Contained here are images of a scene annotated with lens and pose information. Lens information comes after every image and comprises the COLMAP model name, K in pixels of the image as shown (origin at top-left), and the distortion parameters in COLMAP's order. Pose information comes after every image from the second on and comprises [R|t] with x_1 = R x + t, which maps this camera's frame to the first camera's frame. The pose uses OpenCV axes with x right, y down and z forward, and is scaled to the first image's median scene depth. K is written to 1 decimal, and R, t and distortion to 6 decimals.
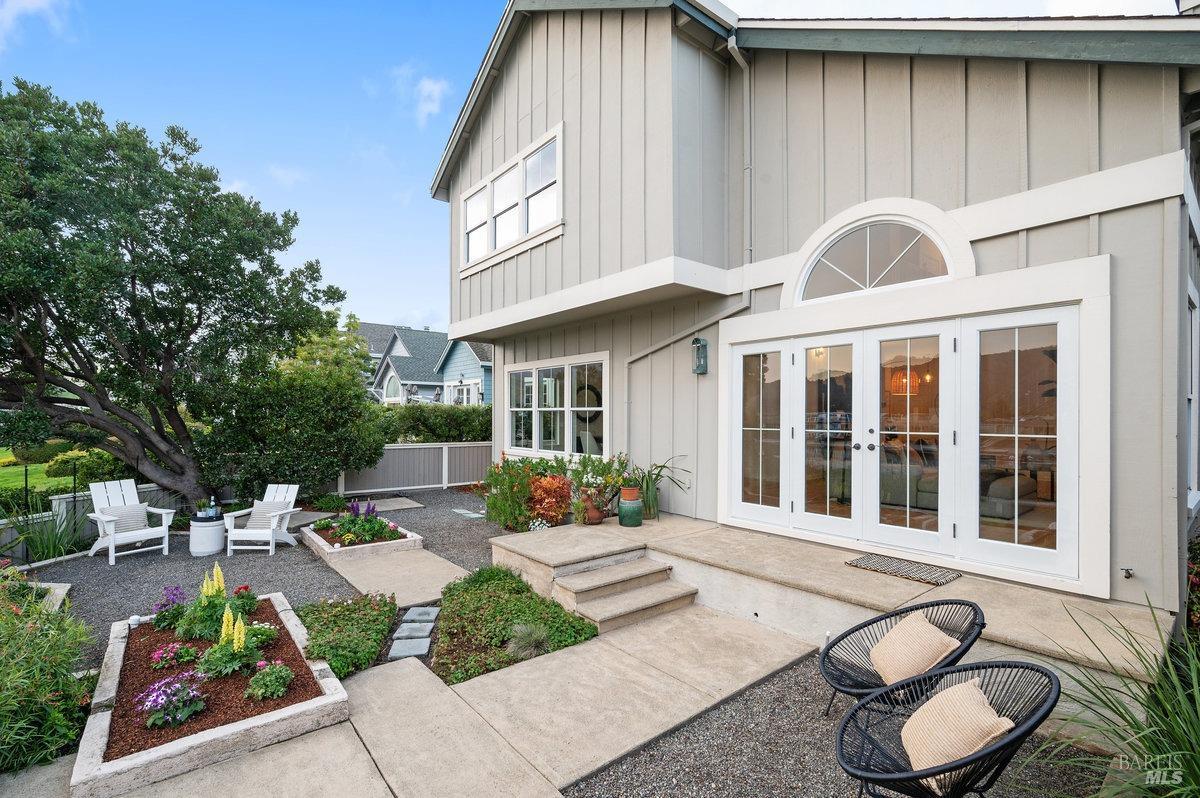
lens RADIAL K [[565.6, 0, 592.1], [0, 565.6, 408.0], [0, 0, 1]] dist [-0.003224, 0.000630]
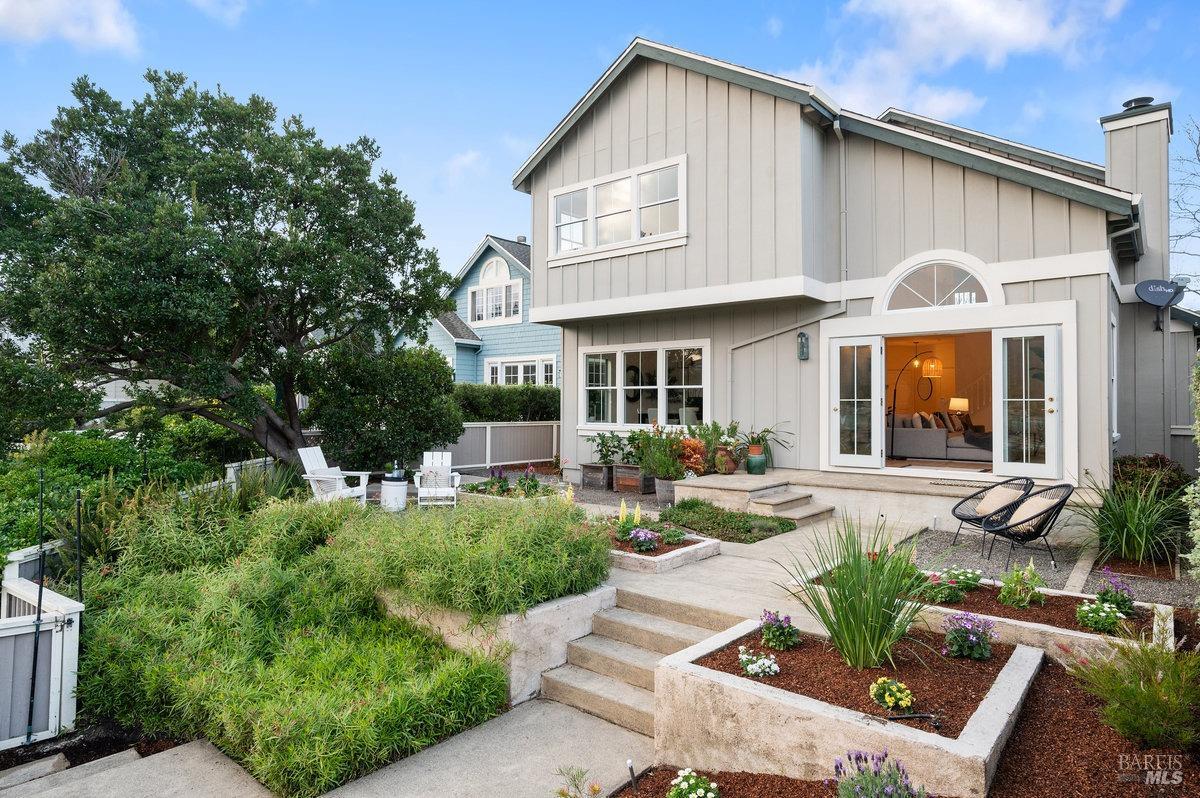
lens RADIAL K [[667.7, 0, 644.2], [0, 667.7, 377.1], [0, 0, 1]] dist [-0.002019, 0.000993]
pose [[0.979331, 0.008368, 0.202089, -0.510491], [-0.003605, 0.999707, -0.023923, 0.021233], [-0.202230, 0.022700, 0.979075, -0.478143]]
